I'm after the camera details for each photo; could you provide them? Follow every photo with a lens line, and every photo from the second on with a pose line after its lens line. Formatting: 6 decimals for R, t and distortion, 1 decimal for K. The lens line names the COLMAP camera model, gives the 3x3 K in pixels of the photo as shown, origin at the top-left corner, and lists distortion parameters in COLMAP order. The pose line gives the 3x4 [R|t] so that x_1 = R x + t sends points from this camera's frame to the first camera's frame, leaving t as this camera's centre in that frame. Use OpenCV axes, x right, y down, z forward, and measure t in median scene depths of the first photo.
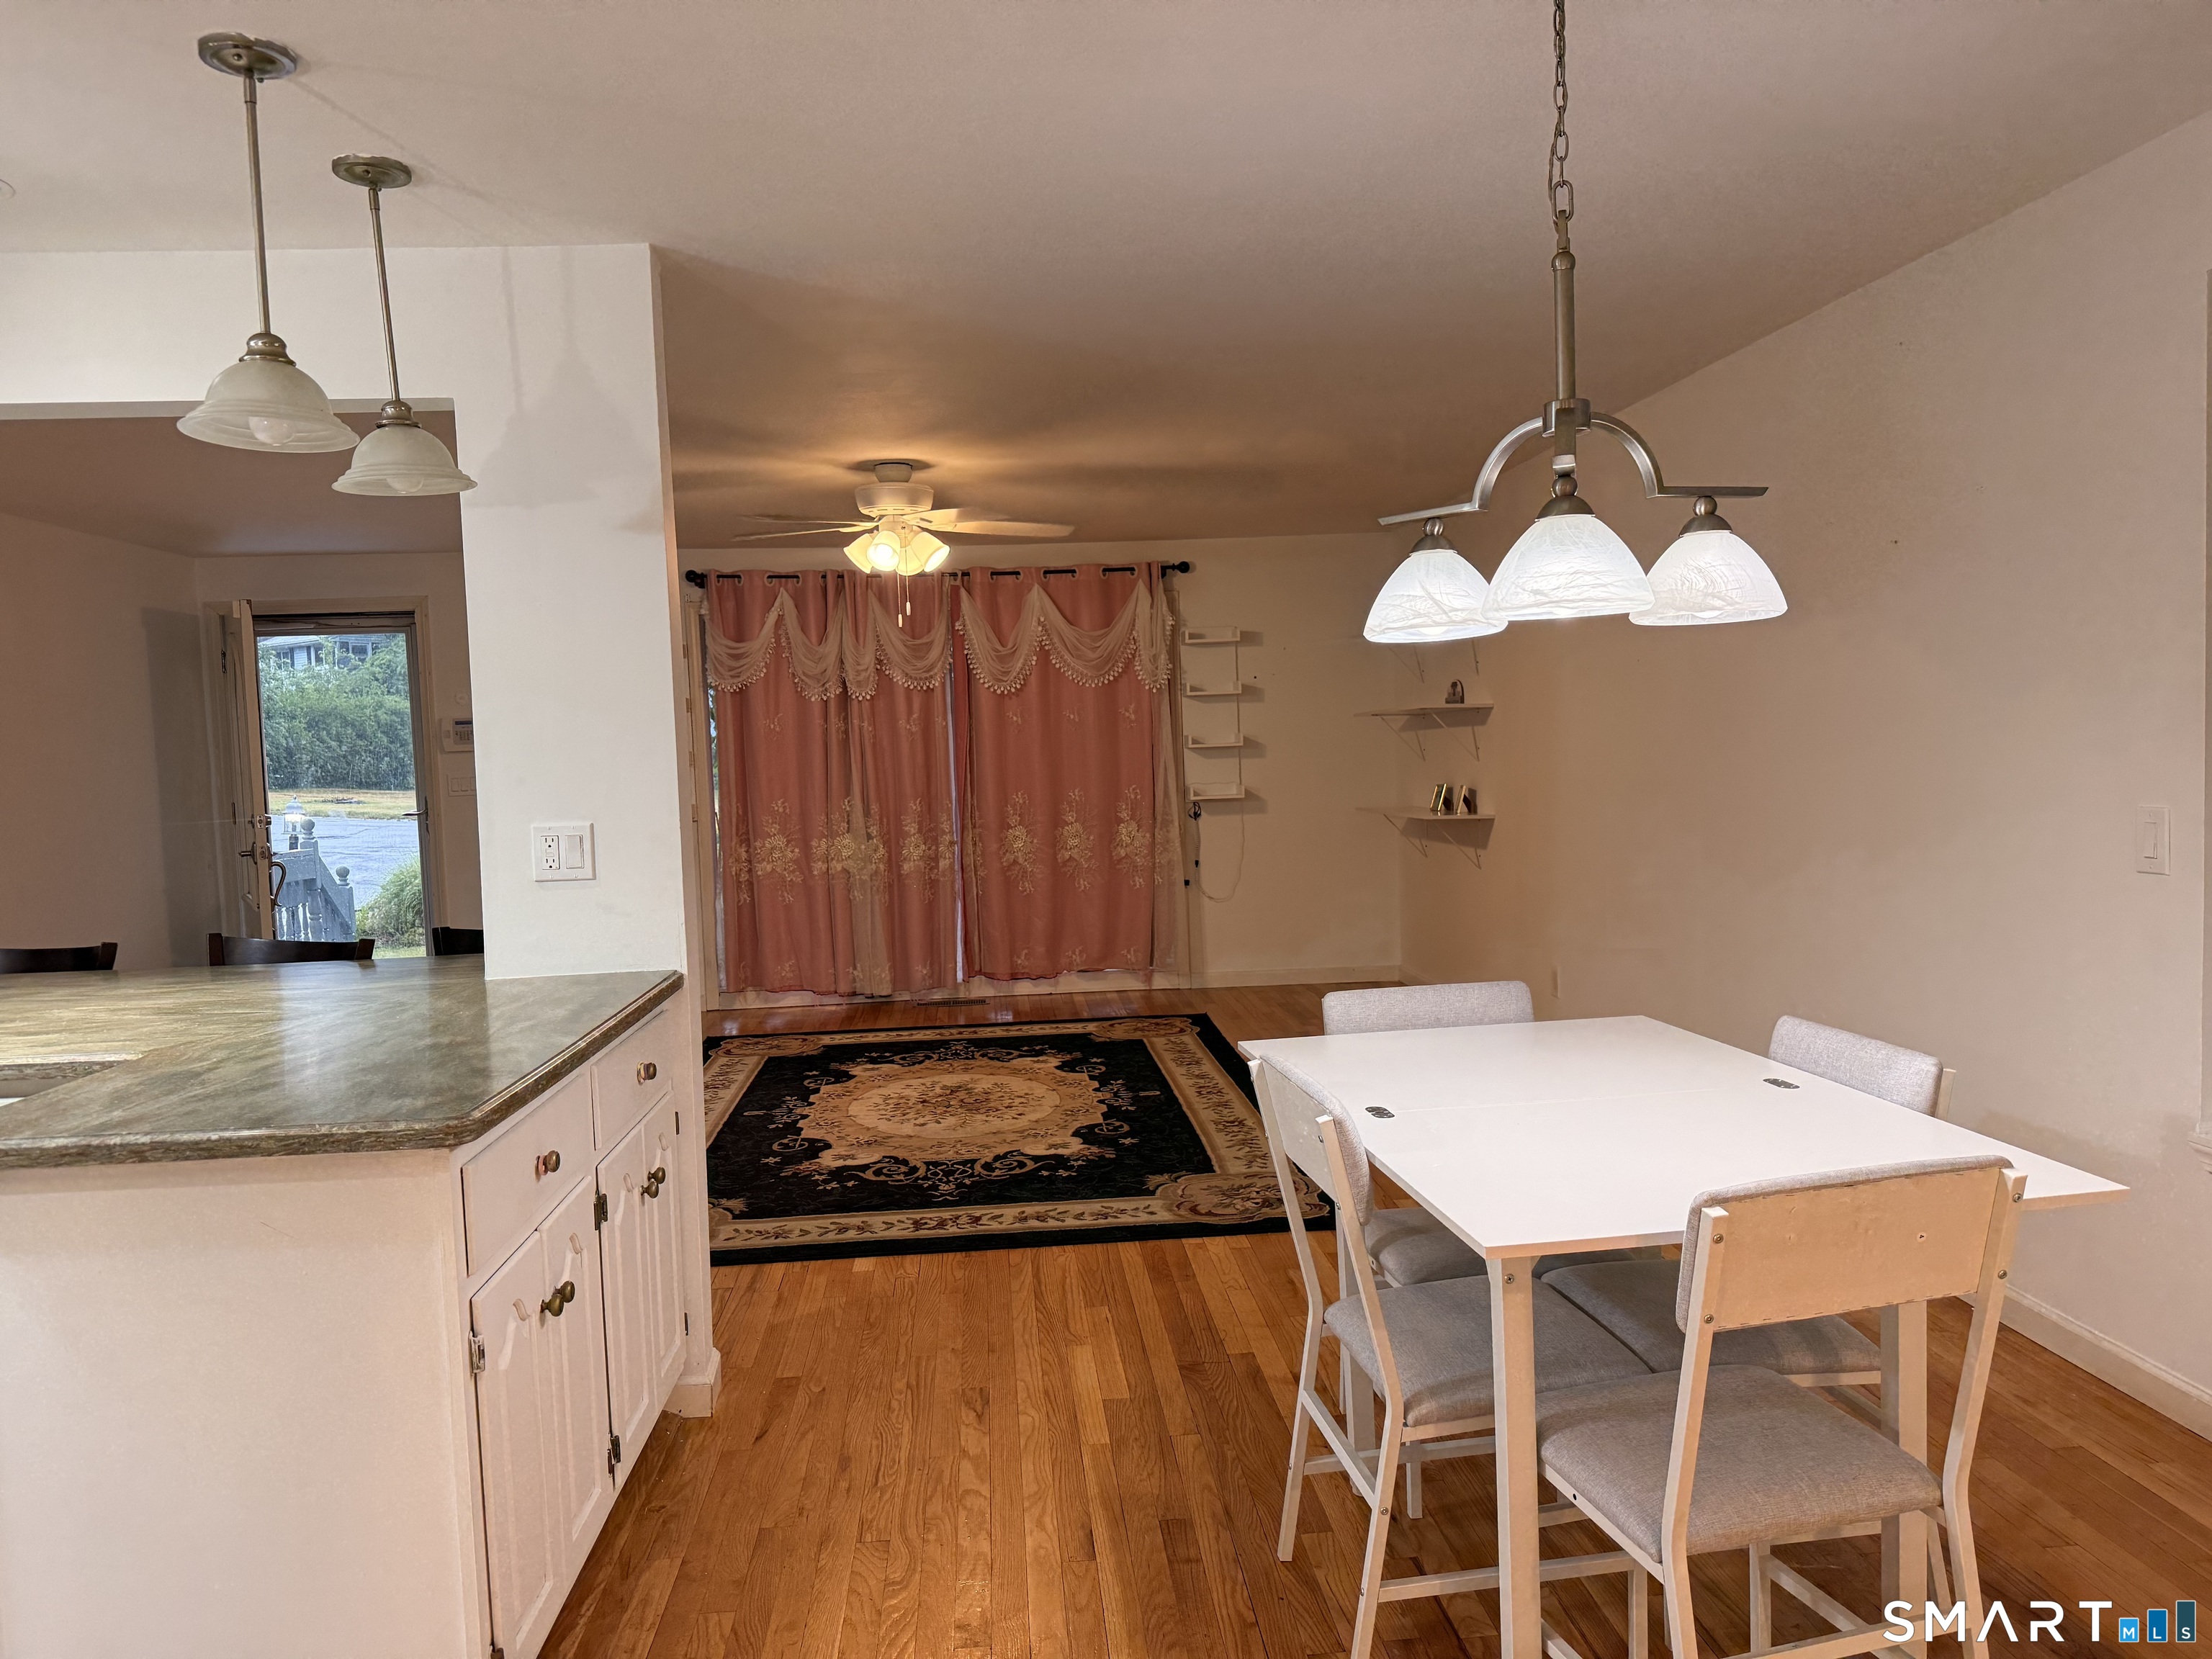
lens RADIAL K [[1551.5, 0, 1106.0], [0, 1551.5, 829.5], [0, 0, 1]] dist [0.109705, -0.170523]
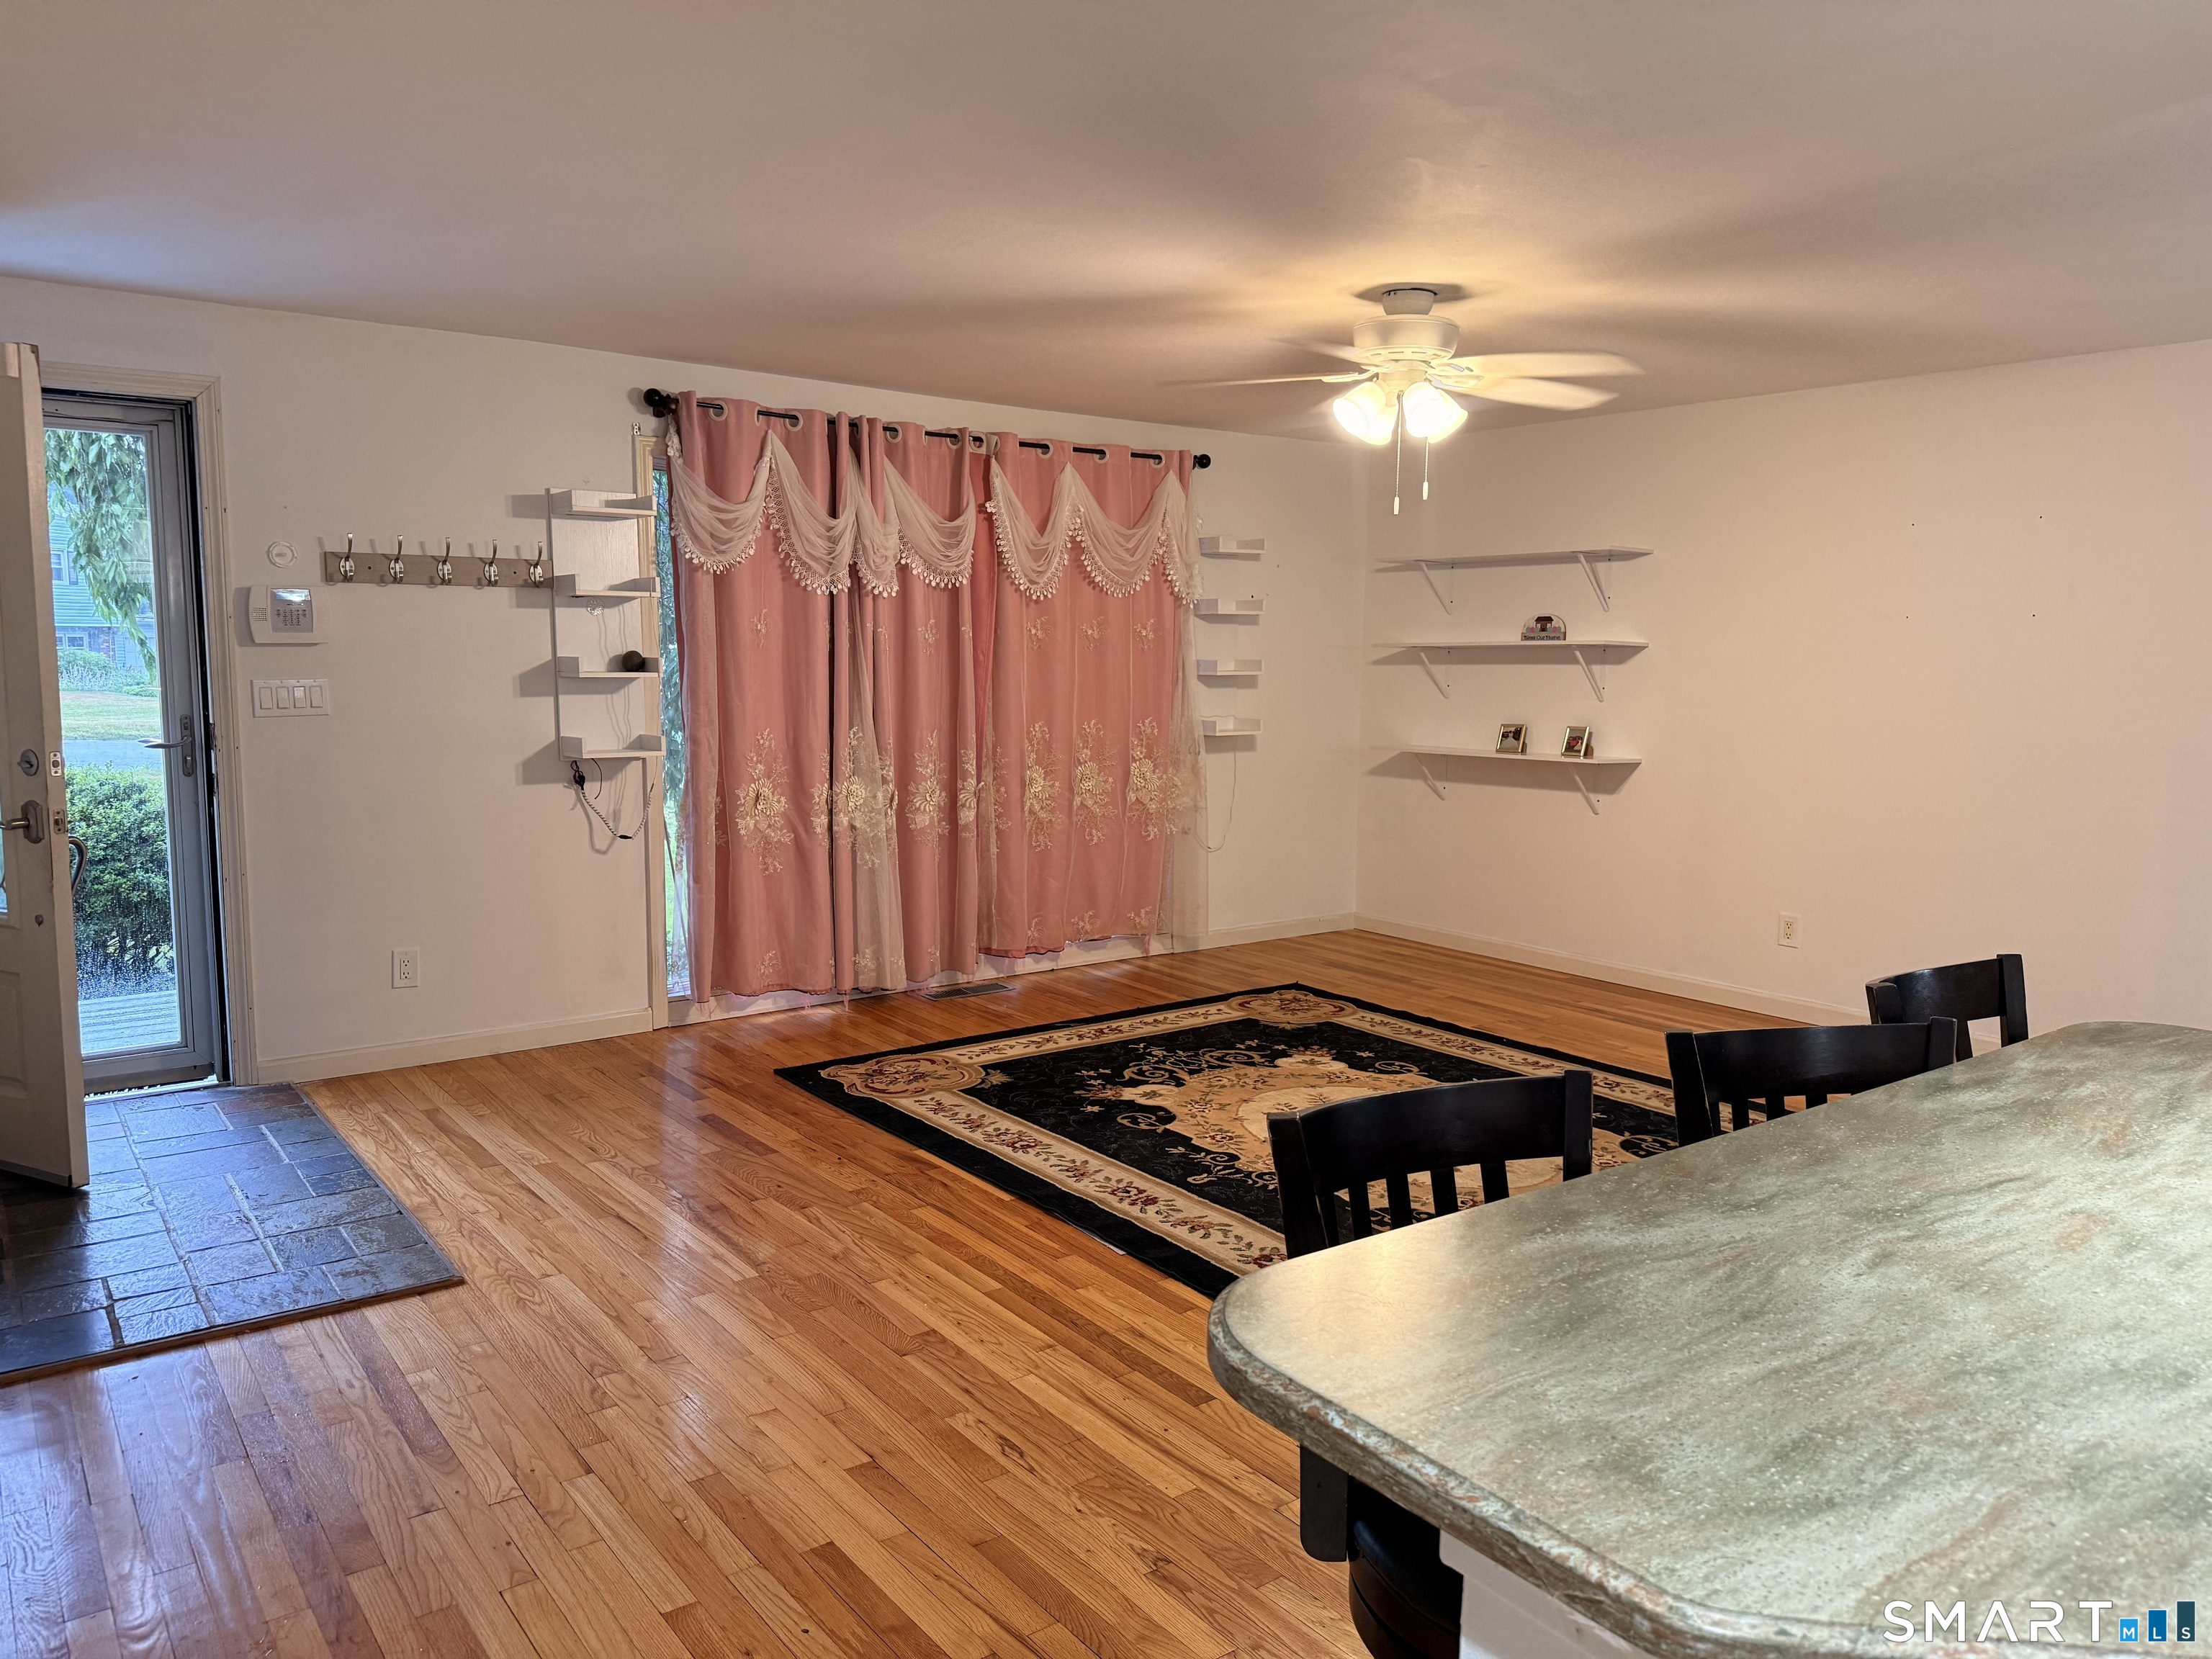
lens RADIAL K [[1551.5, 0, 1106.0], [0, 1551.5, 829.5], [0, 0, 1]] dist [0.109705, -0.170523]
pose [[0.838389, -0.021979, 0.544629, -0.470922], [-0.005341, 0.998808, 0.048529, -0.008703], [-0.545046, -0.043595, 0.837272, 0.310073]]
